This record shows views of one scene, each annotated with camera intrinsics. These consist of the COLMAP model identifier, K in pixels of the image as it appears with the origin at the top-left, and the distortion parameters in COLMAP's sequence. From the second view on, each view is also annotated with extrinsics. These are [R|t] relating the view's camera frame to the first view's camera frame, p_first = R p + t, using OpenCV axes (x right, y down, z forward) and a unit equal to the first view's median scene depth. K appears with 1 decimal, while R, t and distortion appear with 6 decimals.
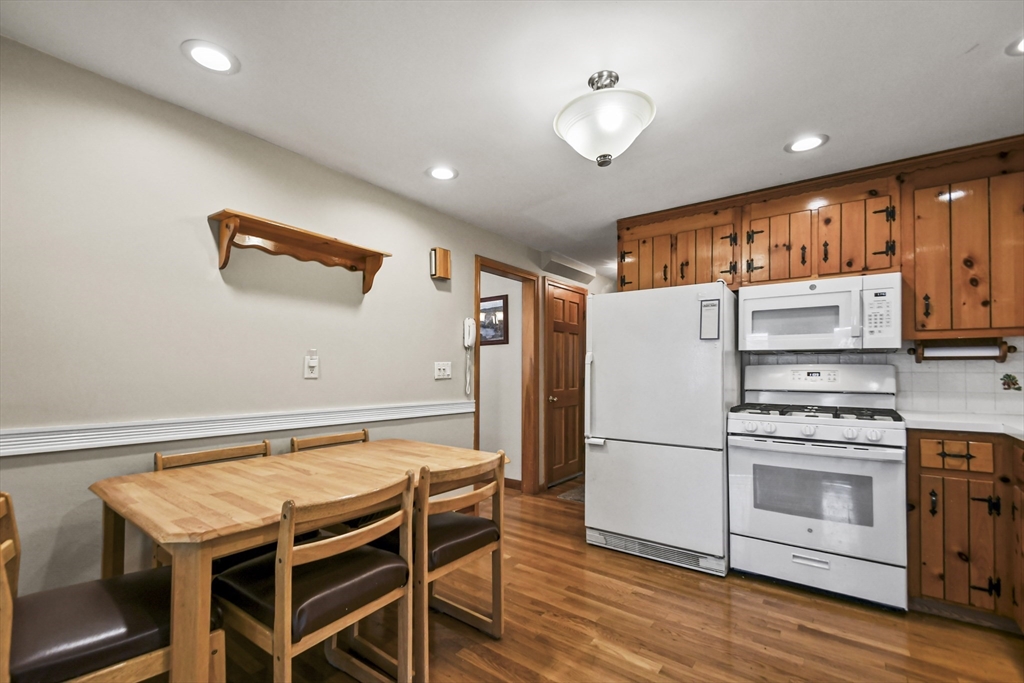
lens RADIAL K [[442.9, 0, 510.5], [0, 442.9, 363.5], [0, 0, 1]] dist [-0.017711, -0.000435]
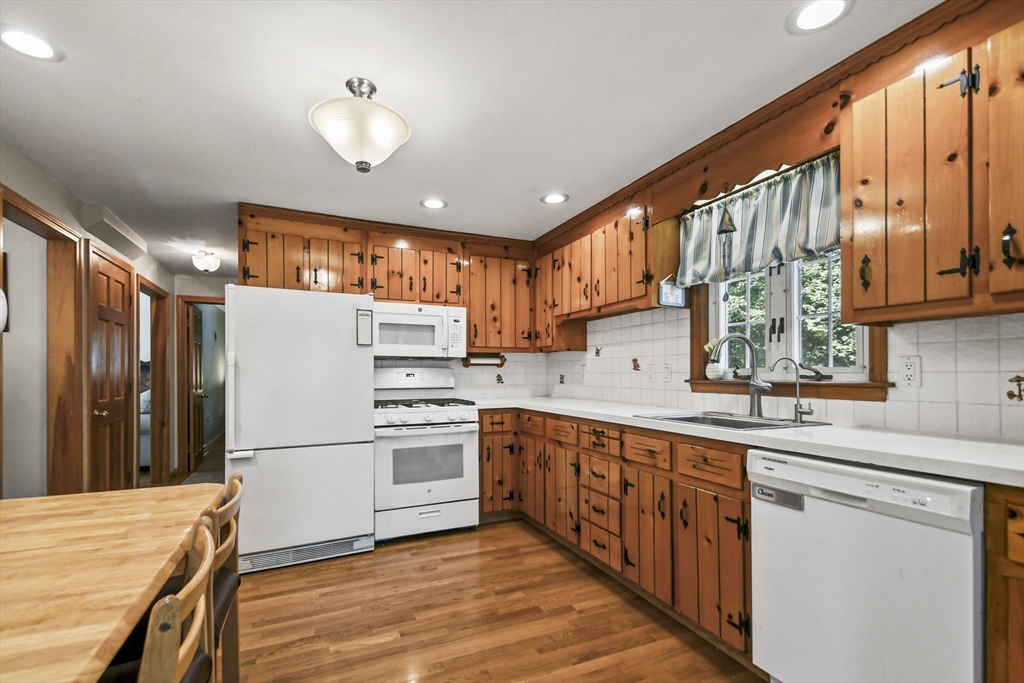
lens RADIAL K [[429.1, 0, 510.1], [0, 429.1, 372.6], [0, 0, 1]] dist [0.000039, -0.000022]
pose [[0.469895, -0.003299, 0.882716, -0.350932], [-0.009590, 0.999915, 0.008841, 0.002509], [-0.882670, -0.012619, 0.469823, 0.156991]]
